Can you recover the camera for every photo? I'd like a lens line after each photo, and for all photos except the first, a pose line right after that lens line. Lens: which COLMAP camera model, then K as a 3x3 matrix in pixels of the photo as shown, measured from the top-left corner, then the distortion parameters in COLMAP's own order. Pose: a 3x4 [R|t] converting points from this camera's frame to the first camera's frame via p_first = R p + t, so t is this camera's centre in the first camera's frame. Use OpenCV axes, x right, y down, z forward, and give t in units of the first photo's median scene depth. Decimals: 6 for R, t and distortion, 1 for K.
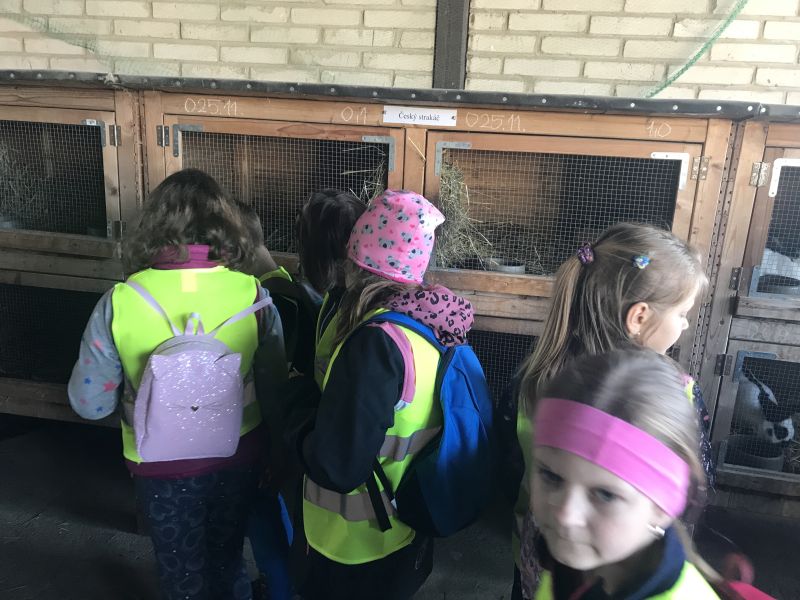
lens RADIAL K [[677.2, 0, 400.0], [0, 677.2, 300.0], [0, 0, 1]] dist [0.005757, -0.002931]
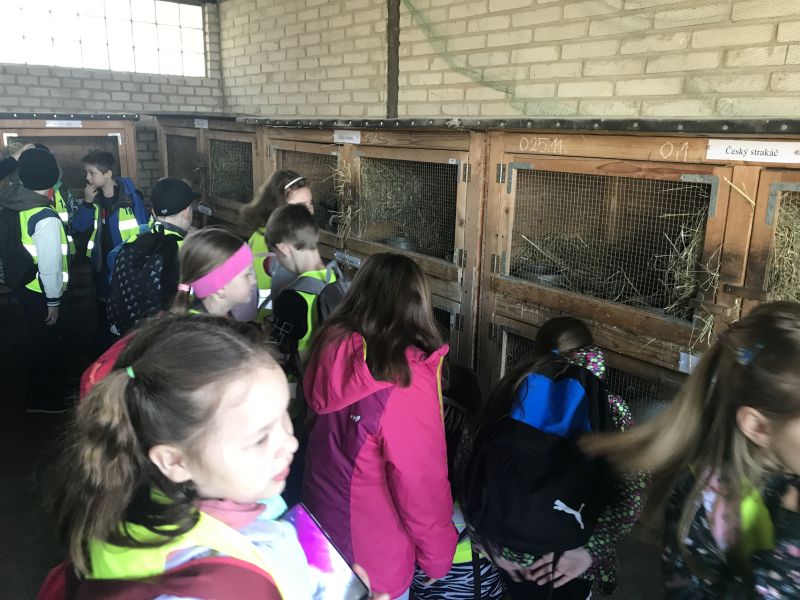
lens RADIAL K [[677.2, 0, 400.0], [0, 677.2, 300.0], [0, 0, 1]] dist [0.005757, -0.002931]
pose [[0.721522, 0.131931, -0.679706, 0.282121], [-0.159444, 0.986955, 0.022316, -0.044468], [0.673784, 0.092274, 0.733145, 0.133040]]
